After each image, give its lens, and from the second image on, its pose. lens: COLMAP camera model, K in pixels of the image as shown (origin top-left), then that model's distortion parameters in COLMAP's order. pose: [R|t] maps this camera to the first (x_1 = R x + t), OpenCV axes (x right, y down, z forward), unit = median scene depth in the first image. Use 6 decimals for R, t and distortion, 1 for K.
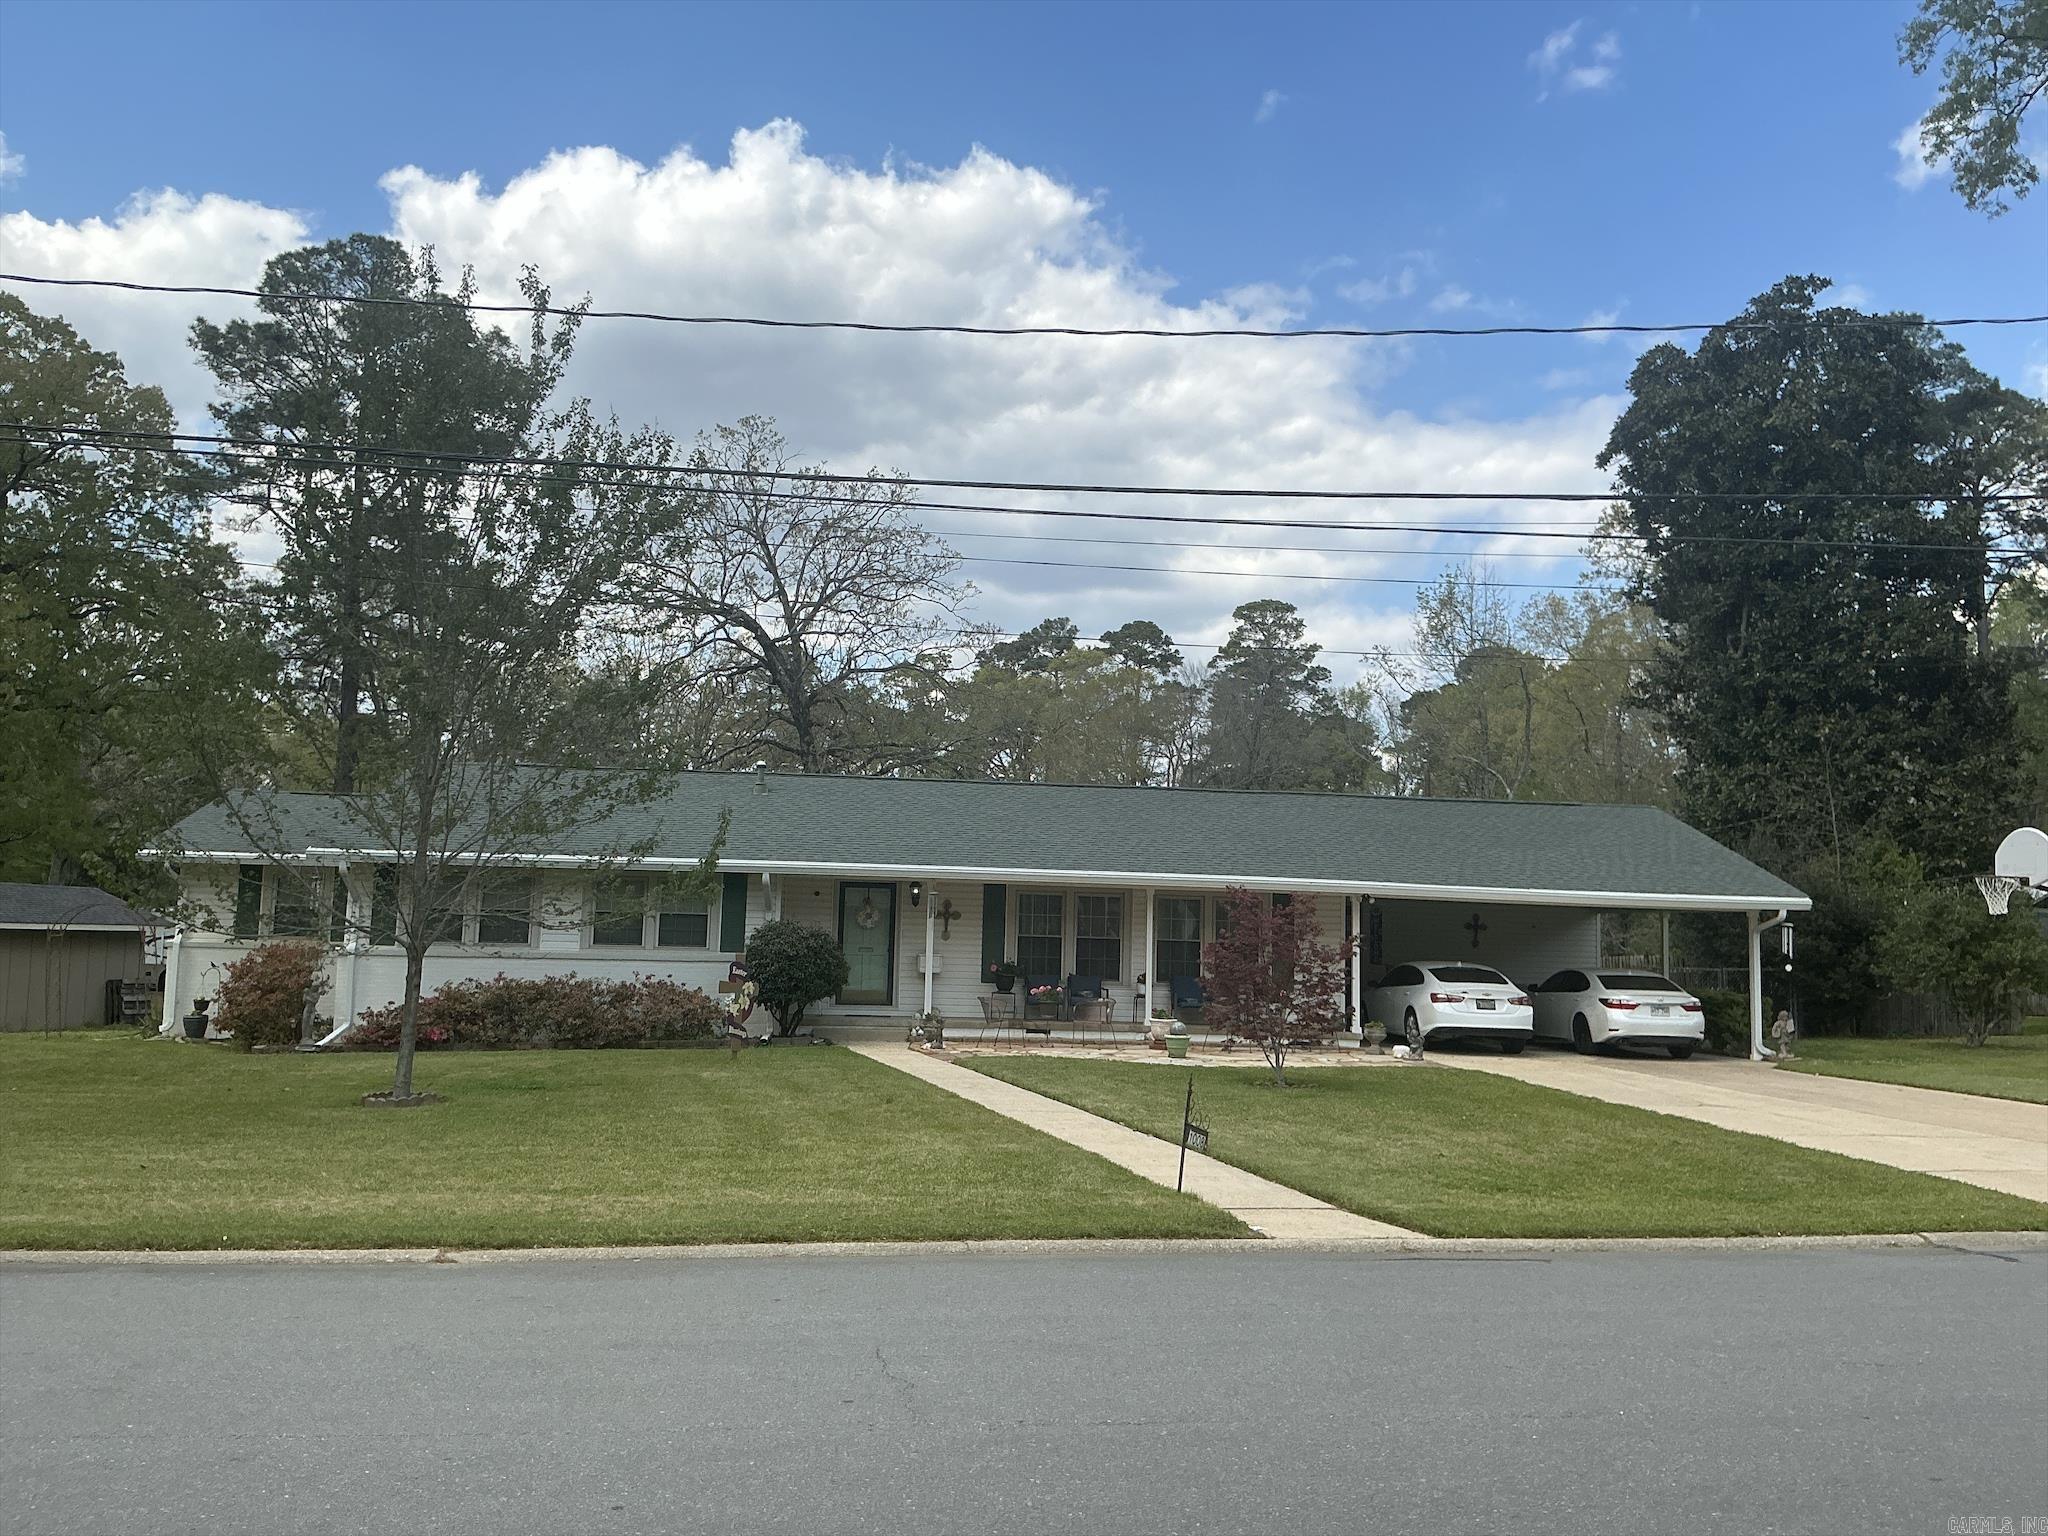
lens RADIAL K [[1667.9, 0, 1024.0], [0, 1667.9, 768.0], [0, 0, 1]] dist [0.003102, 0.002368]
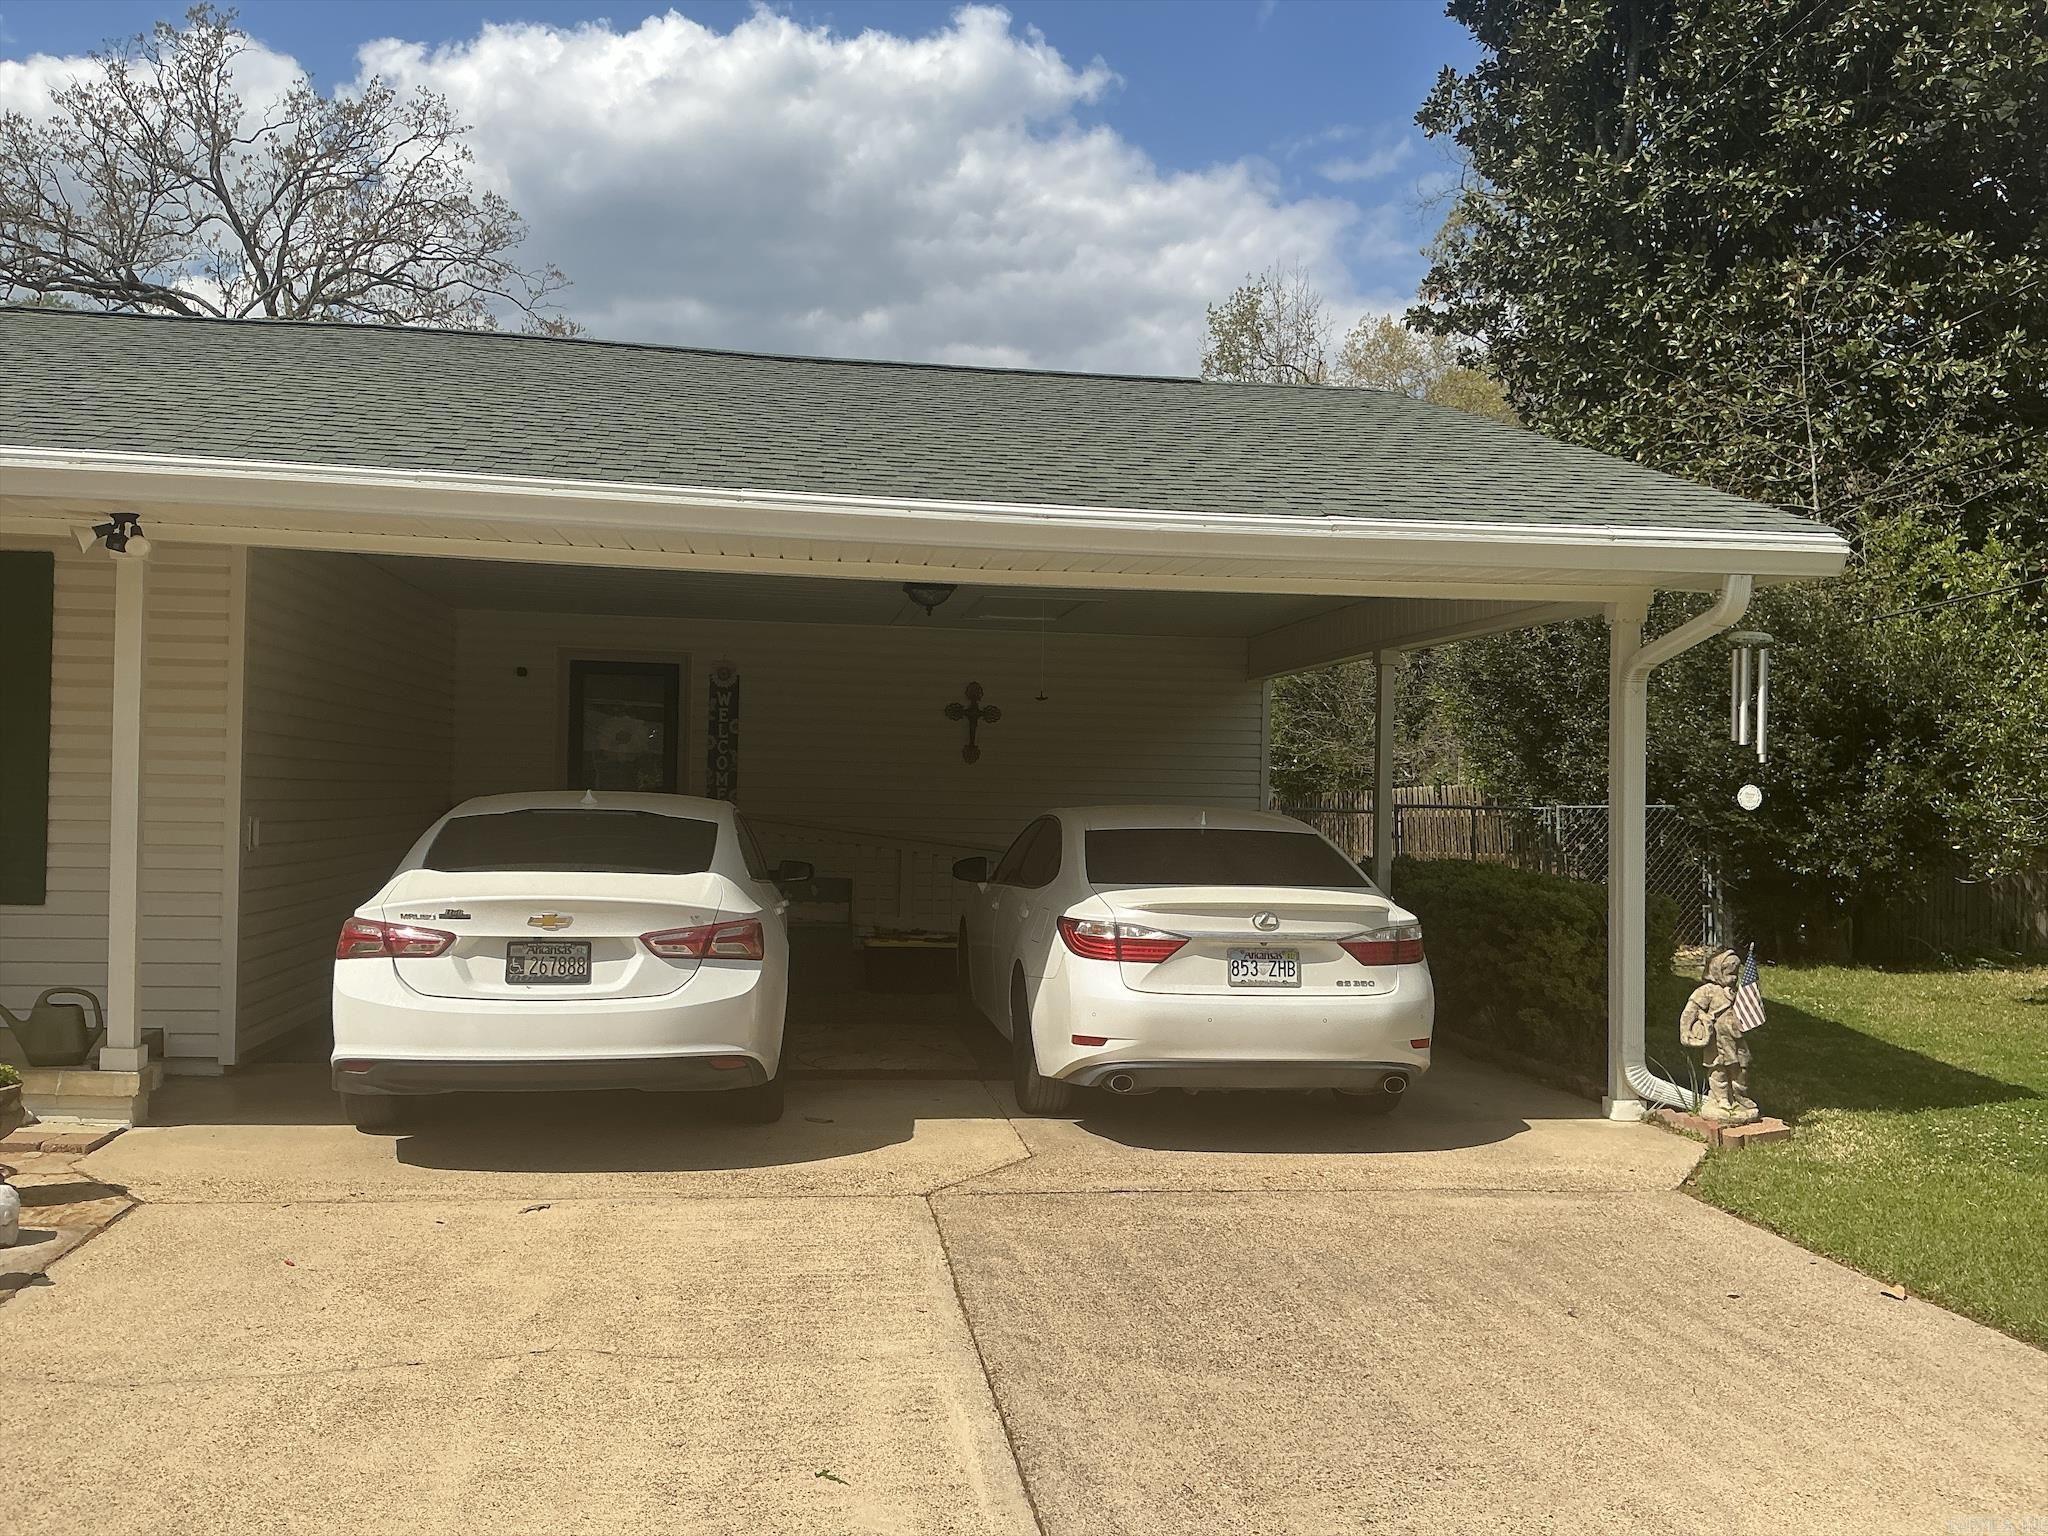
lens RADIAL K [[1507.7, 0, 1024.0], [0, 1507.7, 768.0], [0, 0, 1]] dist [-0.001176, 0.005734]
pose [[0.999673, -0.011760, 0.022721, 0.331776], [0.009701, 0.996012, 0.088695, 0.091315], [-0.023673, -0.088445, 0.995800, 0.752709]]
